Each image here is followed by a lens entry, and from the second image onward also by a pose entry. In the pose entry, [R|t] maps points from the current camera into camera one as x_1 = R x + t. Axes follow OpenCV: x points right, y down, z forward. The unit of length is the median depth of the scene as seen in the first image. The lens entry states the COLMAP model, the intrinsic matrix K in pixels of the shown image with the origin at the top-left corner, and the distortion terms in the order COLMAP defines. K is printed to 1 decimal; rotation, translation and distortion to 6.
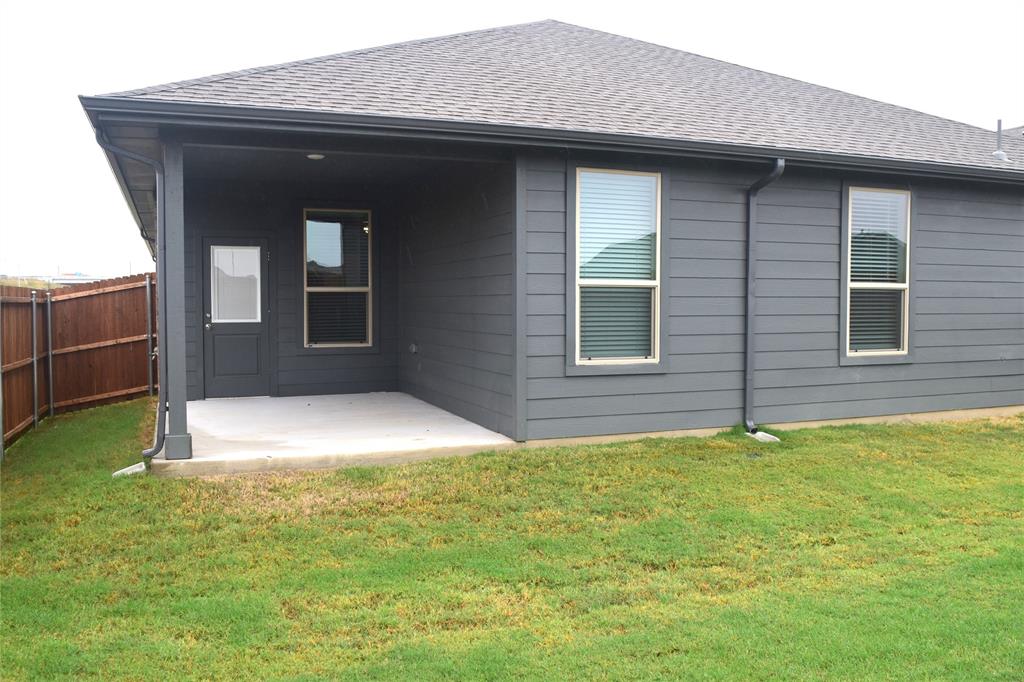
lens RADIAL K [[886.0, 0, 512.0], [0, 886.0, 341.0], [0, 0, 1]] dist [-0.009121, -0.003156]
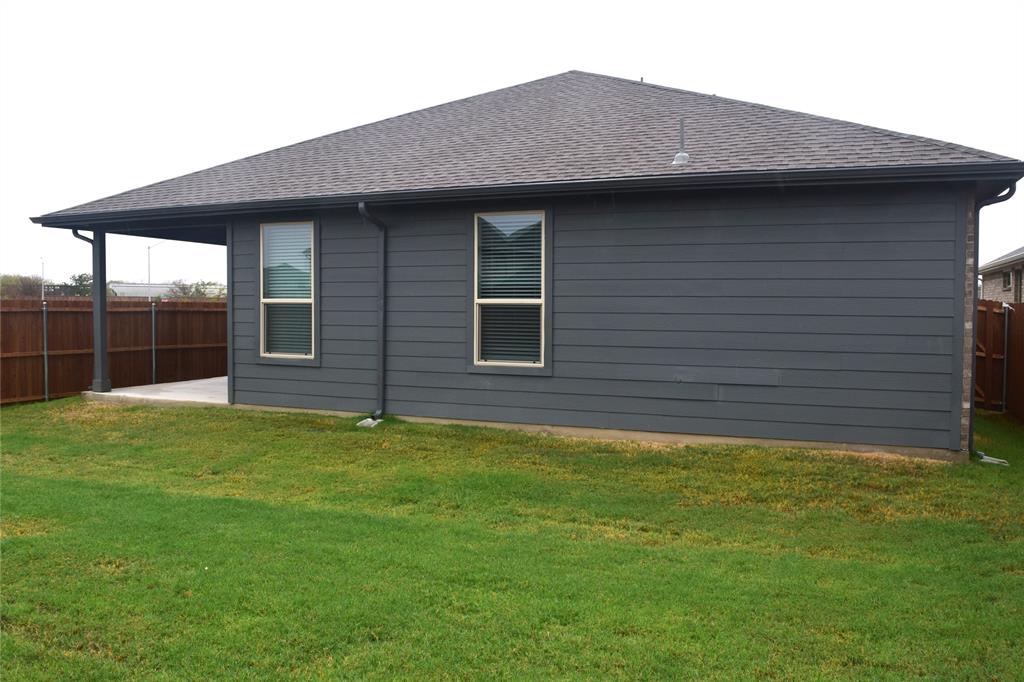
lens RADIAL K [[821.2, 0, 512.0], [0, 821.2, 341.0], [0, 0, 1]] dist [-0.064711, 0.003081]
pose [[0.676398, 0.035139, -0.735698, 1.173599], [-0.038439, 0.999184, 0.012384, -0.027415], [0.735533, 0.019903, 0.677197, 0.331871]]
